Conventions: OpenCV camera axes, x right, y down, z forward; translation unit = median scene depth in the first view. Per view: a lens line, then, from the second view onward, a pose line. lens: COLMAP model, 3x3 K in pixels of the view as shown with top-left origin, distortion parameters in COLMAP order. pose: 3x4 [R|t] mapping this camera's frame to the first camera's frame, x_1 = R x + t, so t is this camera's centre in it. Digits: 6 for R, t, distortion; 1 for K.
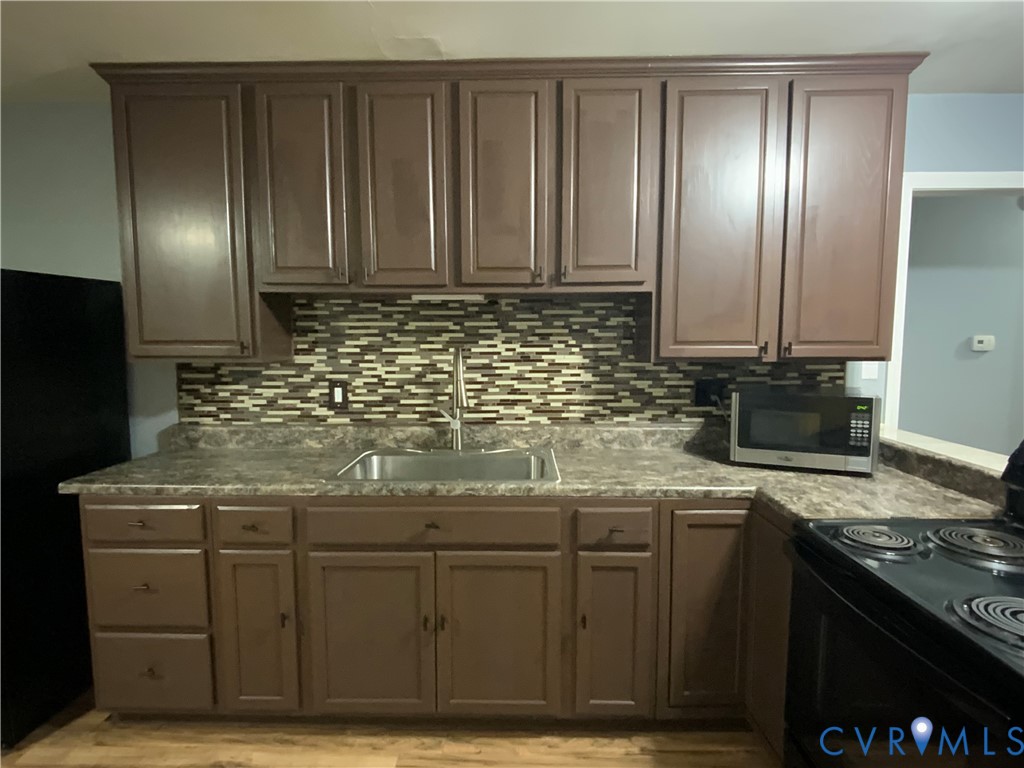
lens RADIAL K [[537.2, 0, 510.6], [0, 537.2, 384.5], [0, 0, 1]] dist [0.030645, -0.002680]
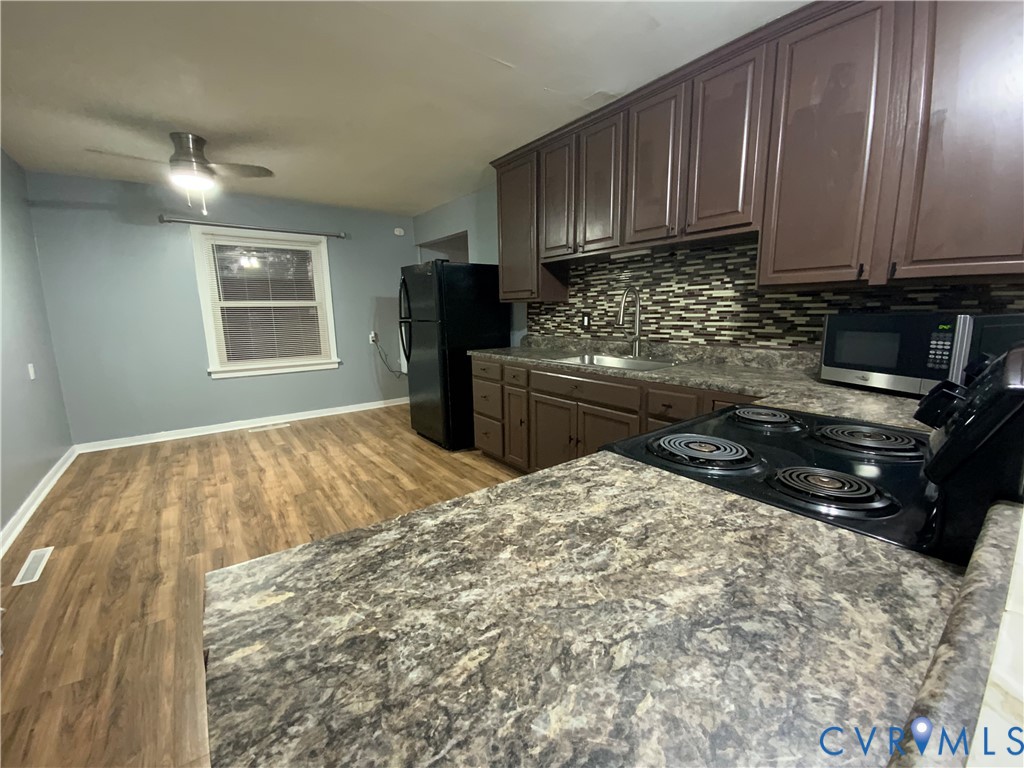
lens RADIAL K [[412.1, 0, 508.0], [0, 412.1, 388.2], [0, 0, 1]] dist [-0.001361, -0.010532]
pose [[0.625069, 0.134051, -0.768973, 0.567917], [-0.049966, 0.989994, 0.131965, 0.071705], [0.778969, -0.044065, 0.625512, -0.017573]]
